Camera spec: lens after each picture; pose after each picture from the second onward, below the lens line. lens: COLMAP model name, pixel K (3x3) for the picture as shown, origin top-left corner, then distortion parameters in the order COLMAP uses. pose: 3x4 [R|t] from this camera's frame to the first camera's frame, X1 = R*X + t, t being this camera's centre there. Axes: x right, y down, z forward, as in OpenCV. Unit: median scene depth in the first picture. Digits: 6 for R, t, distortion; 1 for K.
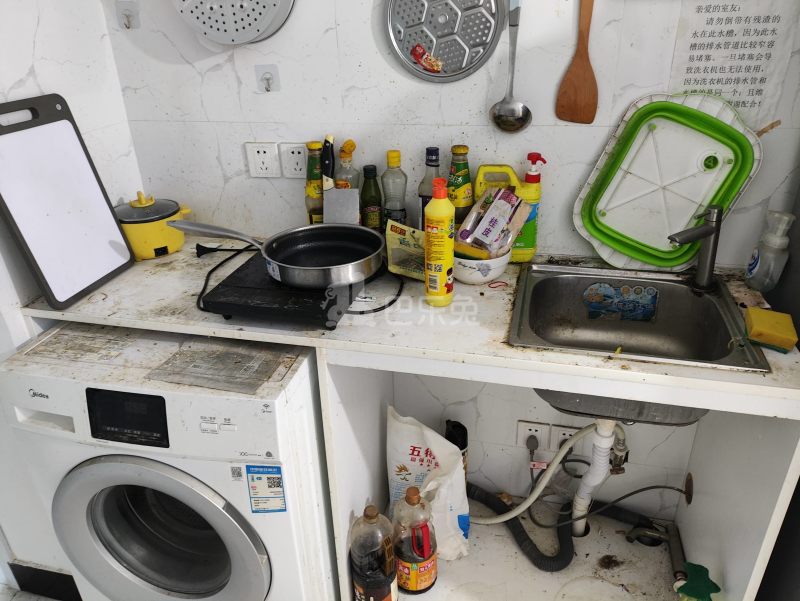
lens RADIAL K [[588.8, 0, 400.0], [0, 588.8, 300.5], [0, 0, 1]] dist [0.005479, -0.034614]
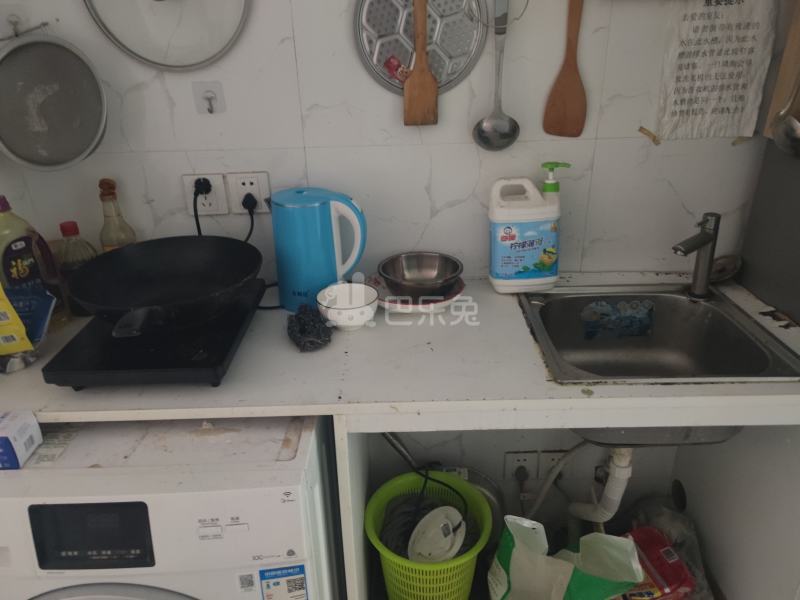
lens RADIAL K [[586.4, 0, 400.0], [0, 586.4, 300.0], [0, 0, 1]] dist [-0.008762, -0.001844]
pose [[0.973291, -0.092618, 0.210061, -0.201783], [0.100456, 0.994577, -0.026929, -0.044540], [-0.206428, 0.047311, 0.977317, 0.159527]]
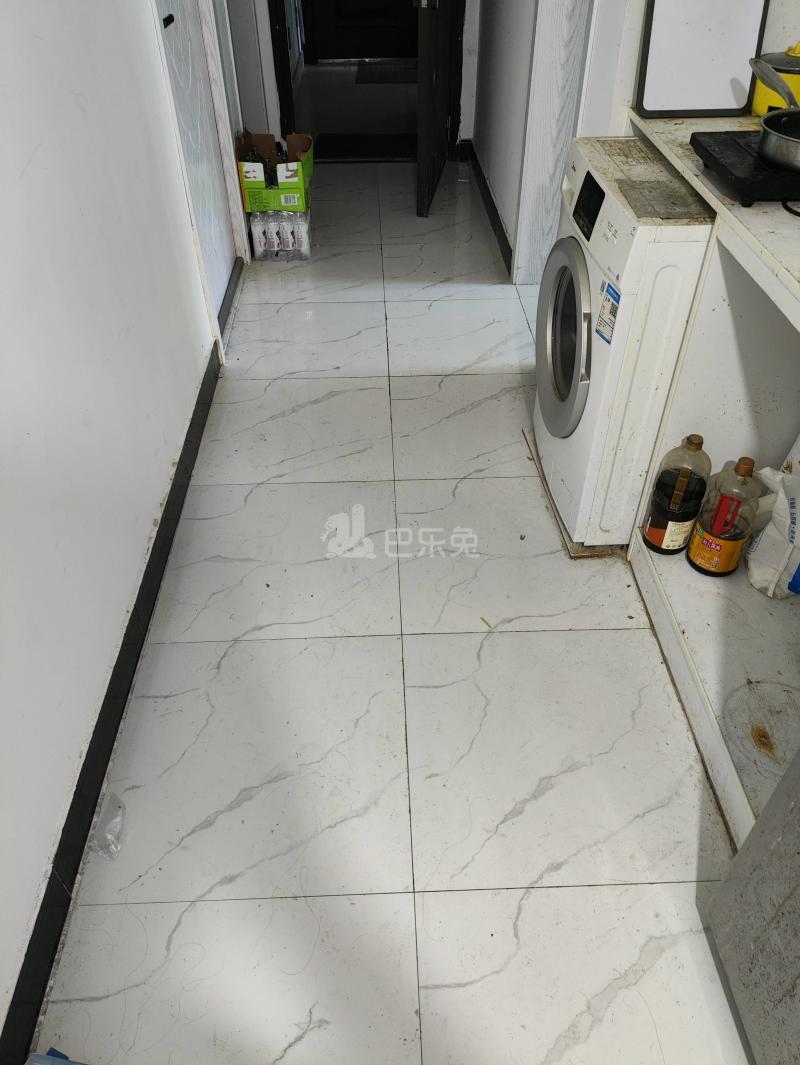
lens RADIAL K [[783.9, 0, 400.0], [0, 783.9, 532.5], [0, 0, 1]] dist [0.005479, -0.034614]
pose [[0.264712, 0.661089, -0.702060, 0.979000], [-0.424652, 0.733554, 0.530630, 0.002627], [0.865793, 0.157667, 0.474914, 0.012112]]
